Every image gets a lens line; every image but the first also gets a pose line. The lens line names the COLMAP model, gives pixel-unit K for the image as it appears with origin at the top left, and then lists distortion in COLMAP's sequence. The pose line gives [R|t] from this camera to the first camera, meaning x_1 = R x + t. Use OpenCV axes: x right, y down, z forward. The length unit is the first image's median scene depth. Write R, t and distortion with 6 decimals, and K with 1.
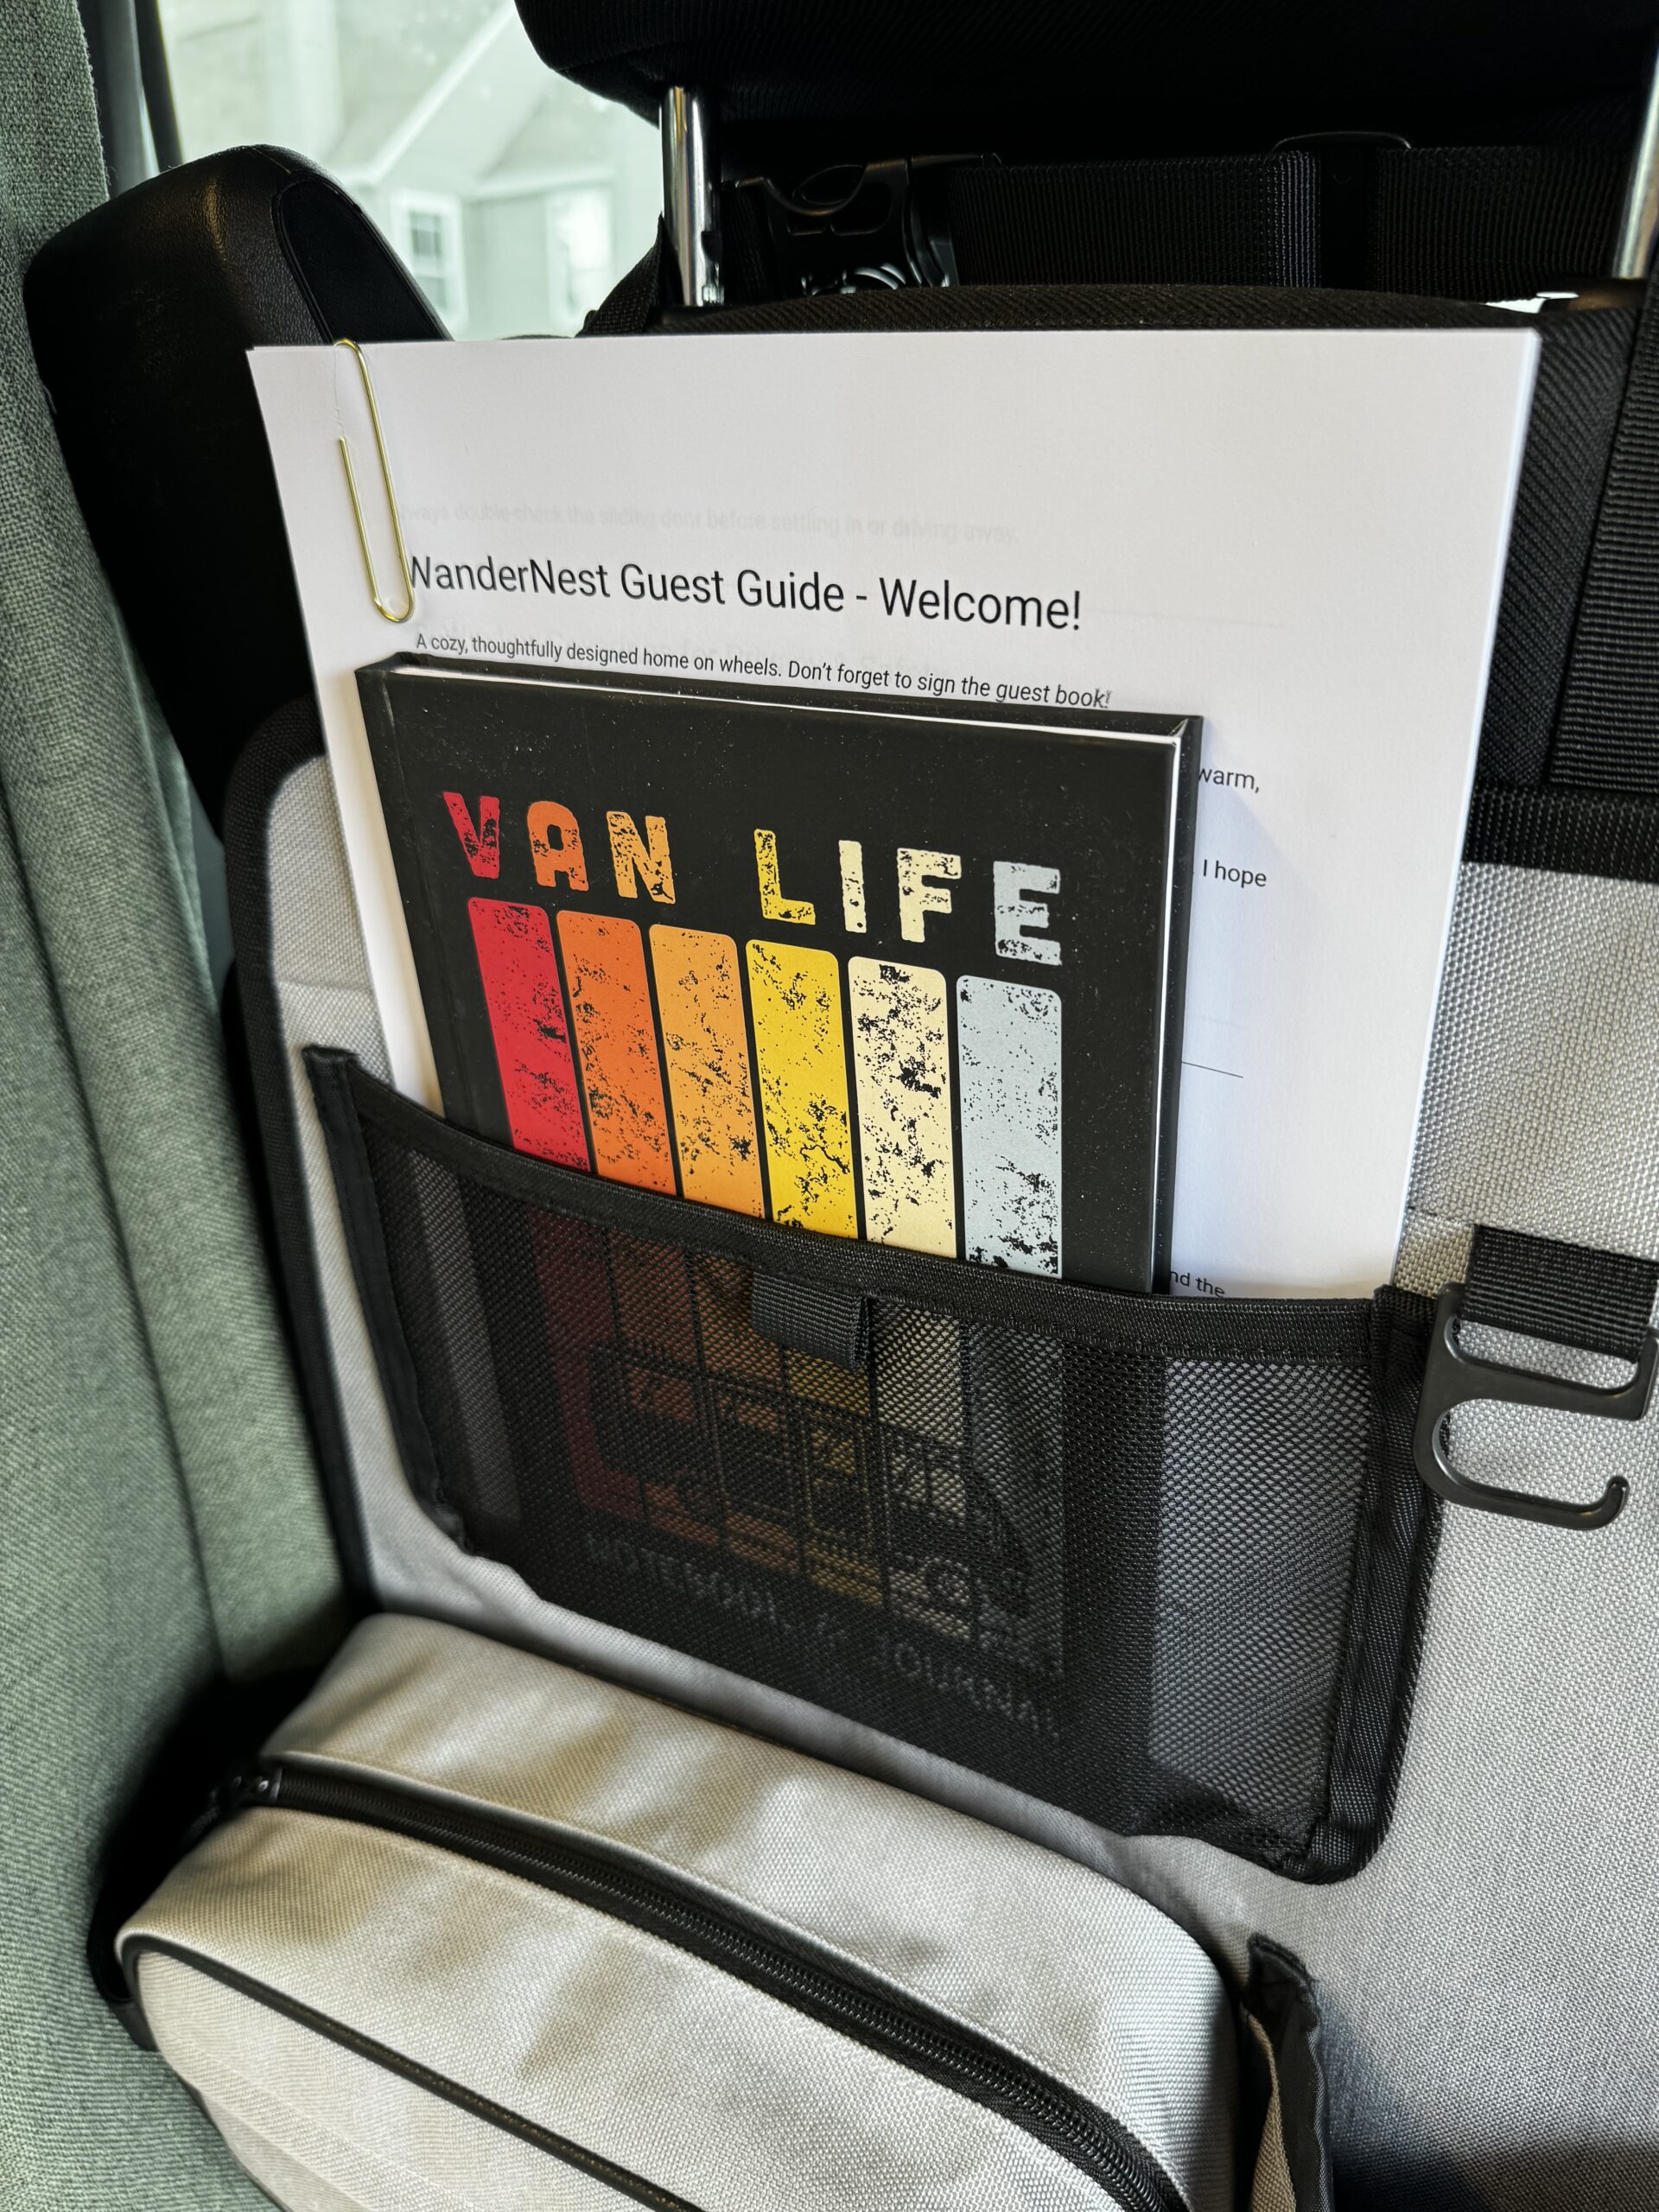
lens RADIAL K [[1605.1, 0, 825.5], [0, 1605.1, 1097.1], [0, 0, 1]] dist [0.173967, -0.468657]
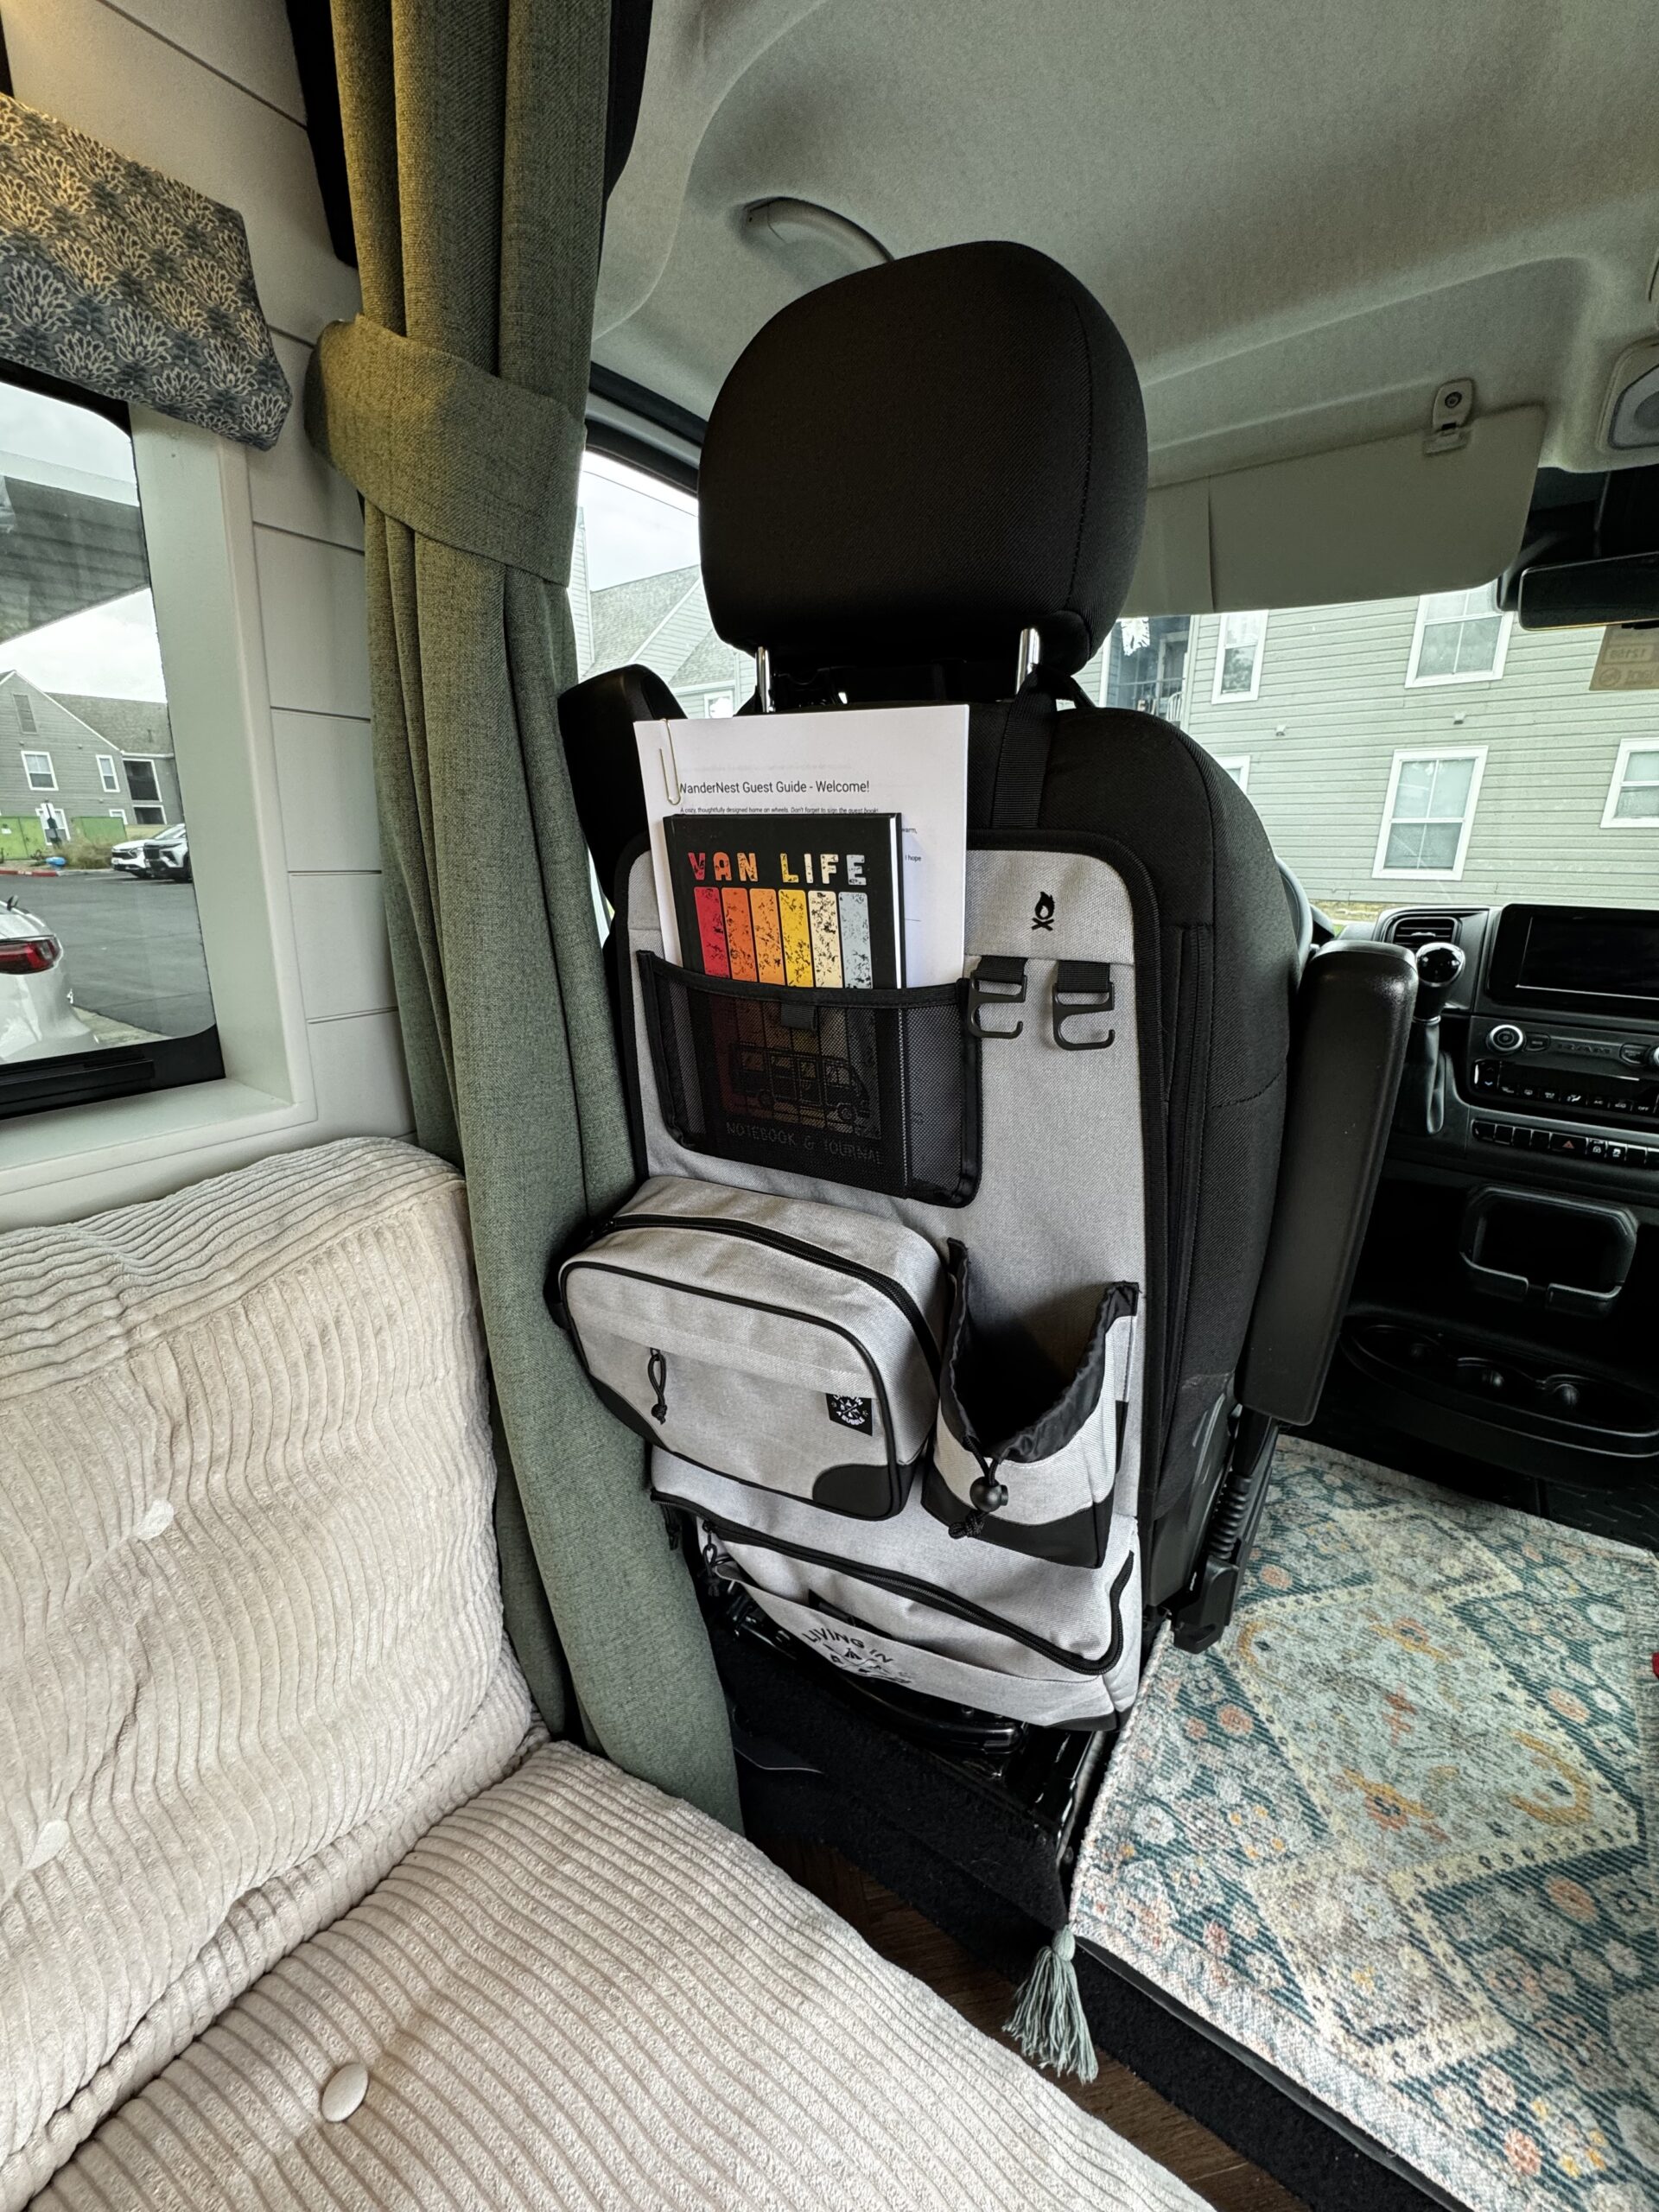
lens RADIAL K [[883.6, 0, 838.1], [0, 883.6, 1105.4], [0, 0, 1]] dist [-0.001932, 0.000141]
pose [[0.999950, 0.001071, -0.009903, 0.090441], [-0.001833, 0.997012, -0.077230, 0.475426], [0.009791, 0.077245, 0.996964, -0.770486]]
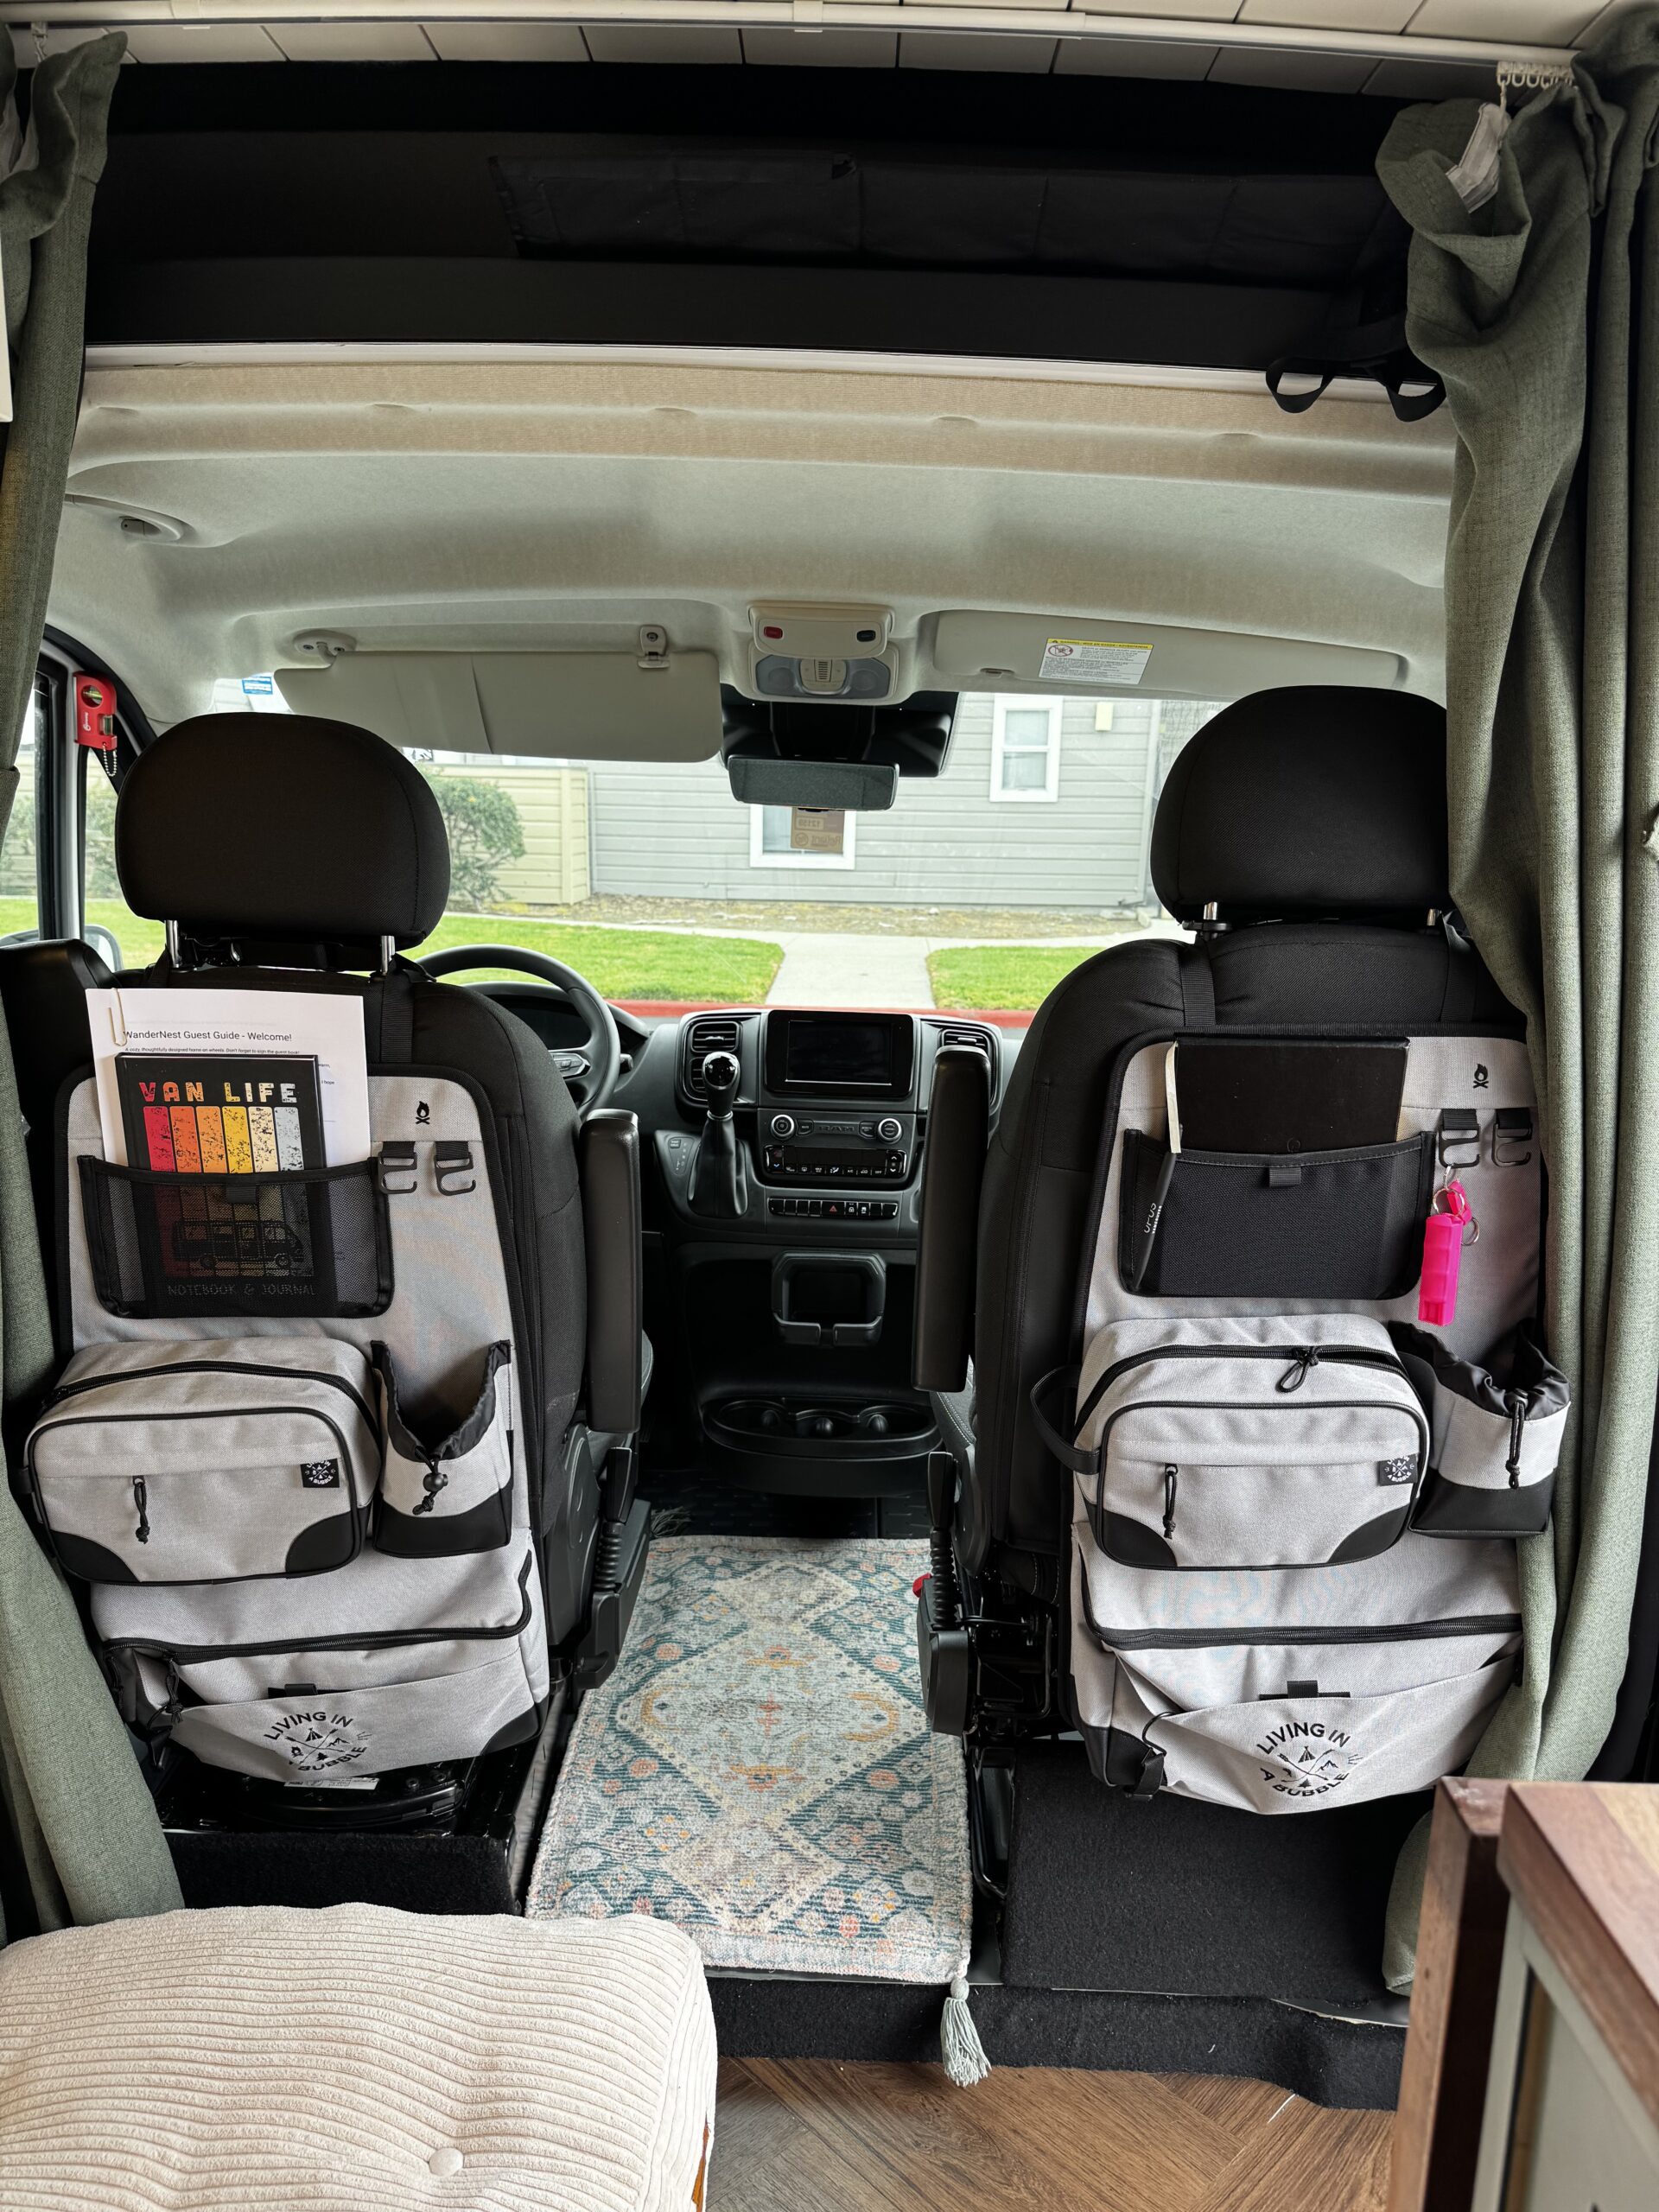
lens RADIAL K [[1521.1, 0, 829.5], [0, 1521.1, 1106.0], [0, 0, 1]] dist [0.165972, -0.372456]
pose [[0.844741, -0.096333, 0.526433, -0.889351], [0.182253, 0.976652, -0.113733, 0.703826], [-0.503186, 0.192019, 0.842575, -3.526392]]
